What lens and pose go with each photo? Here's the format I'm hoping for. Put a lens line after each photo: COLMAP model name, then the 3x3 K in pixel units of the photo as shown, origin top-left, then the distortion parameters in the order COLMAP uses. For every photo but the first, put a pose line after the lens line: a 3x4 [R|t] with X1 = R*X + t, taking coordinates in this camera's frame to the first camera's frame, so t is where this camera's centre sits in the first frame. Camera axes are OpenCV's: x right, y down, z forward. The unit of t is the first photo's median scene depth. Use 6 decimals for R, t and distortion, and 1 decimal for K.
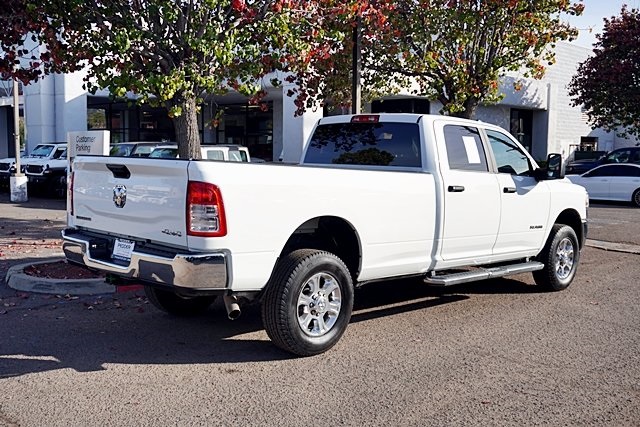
lens RADIAL K [[666.0, 0, 320.0], [0, 666.0, 213.5], [0, 0, 1]] dist [0.012055, 0.016185]
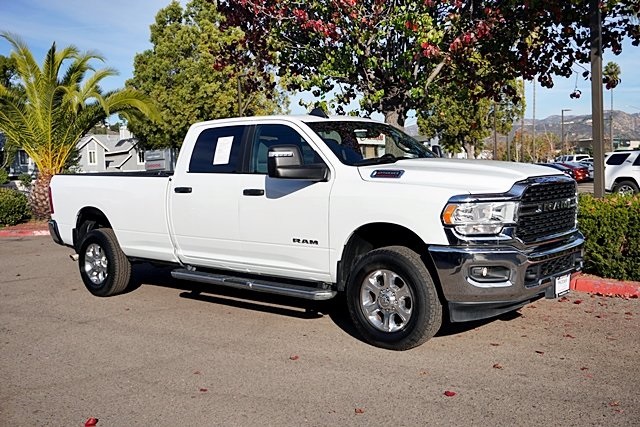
lens RADIAL K [[666.0, 0, 320.0], [0, 666.0, 213.5], [0, 0, 1]] dist [0.012055, 0.016185]
pose [[0.061825, 0.037047, -0.997399, 1.312780], [-0.039350, 0.998624, 0.034653, -0.046693], [0.997311, 0.037106, 0.063198, 1.174825]]
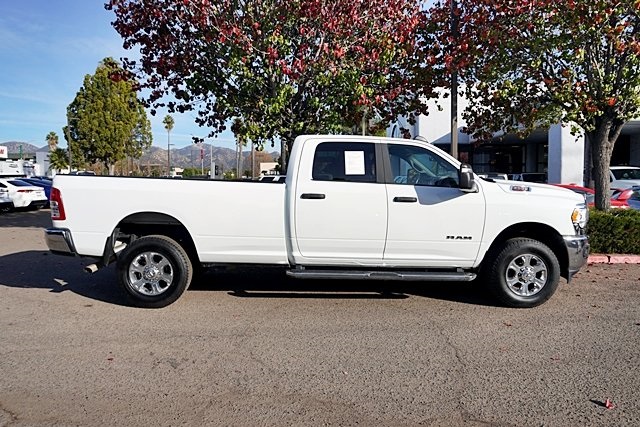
lens RADIAL K [[447.1, 0, 320.0], [0, 447.1, 213.5], [0, 0, 1]] dist [-0.000766, -0.000108]
pose [[0.727880, 0.030908, -0.685008, 0.764037], [-0.044486, 0.999008, -0.002194, -0.006149], [0.684260, 0.032071, 0.728532, 0.447332]]
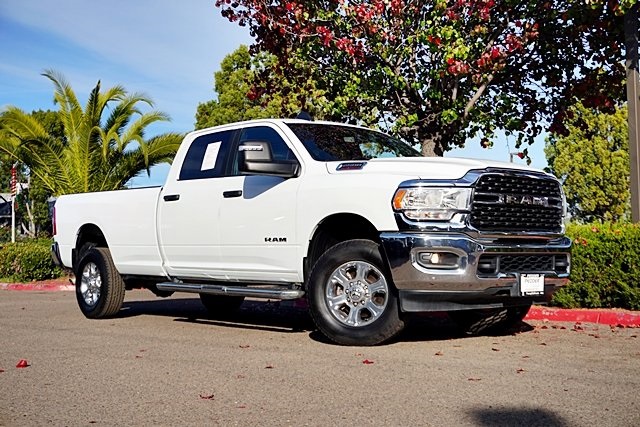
lens RADIAL K [[835.6, 0, 320.0], [0, 835.6, 213.5], [0, 0, 1]] dist [-0.000705, -0.017575]
pose [[-0.076075, -0.084695, -0.993499, 1.507854], [-0.074239, 0.994102, -0.079061, 0.074328], [0.994335, 0.067741, -0.081914, 1.363645]]
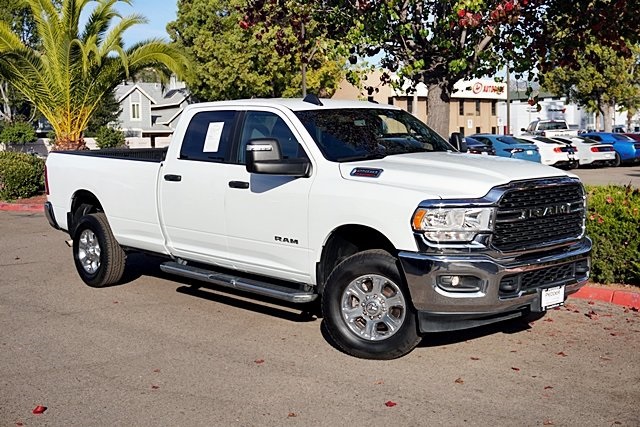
lens RADIAL K [[853.7, 0, 320.0], [0, 853.7, 213.5], [0, 0, 1]] dist [0.018871, -0.022215]
pose [[-0.058666, 0.070109, -0.995813, 1.494191], [-0.063233, 0.995267, 0.073796, -0.094062], [0.996273, 0.067298, -0.053955, 1.315804]]
